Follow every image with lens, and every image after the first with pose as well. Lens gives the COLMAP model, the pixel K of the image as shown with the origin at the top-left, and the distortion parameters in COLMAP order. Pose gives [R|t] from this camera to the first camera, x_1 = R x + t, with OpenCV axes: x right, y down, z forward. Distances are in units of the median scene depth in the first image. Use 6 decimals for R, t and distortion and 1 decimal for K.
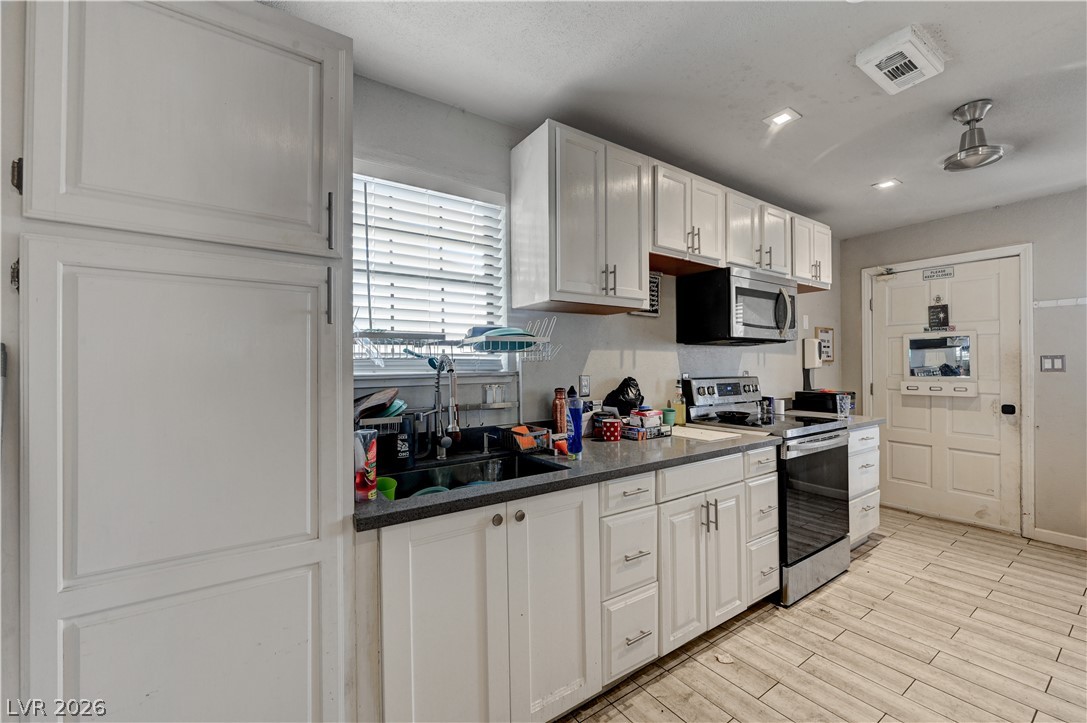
lens RADIAL K [[429.0, 0, 551.4], [0, 429.0, 364.8], [0, 0, 1]] dist [-0.008381, -0.000337]
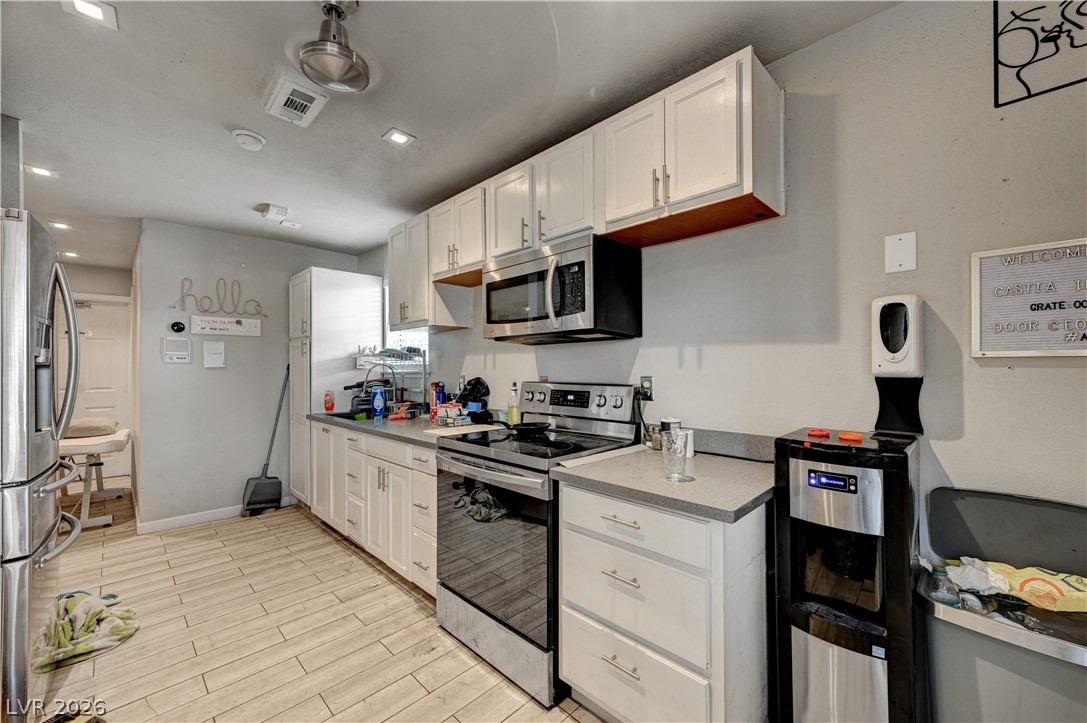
lens RADIAL K [[429.0, 0, 552.6], [0, 429.0, 364.5], [0, 0, 1]] dist [-0.008381, -0.000337]
pose [[0.201573, 0.000905, -0.979473, 1.630591], [0.014812, 0.999882, 0.003972, -0.010941], [0.979361, -0.015308, 0.201536, 1.131779]]
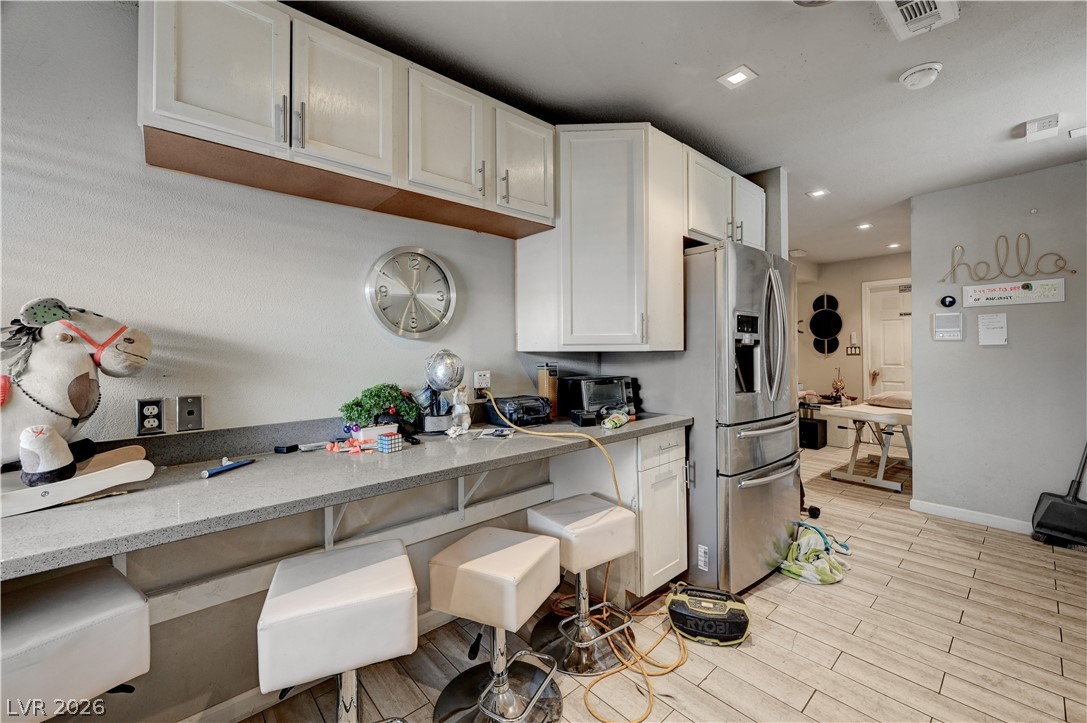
lens RADIAL K [[429.0, 0, 530.8], [0, 429.0, 349.5], [0, 0, 1]] dist [-0.008381, -0.000337]
pose [[-0.994207, 0.015220, -0.106395, 1.374557], [0.016556, 0.999795, -0.011685, -0.006532], [0.106195, -0.013379, -0.994255, 1.387820]]
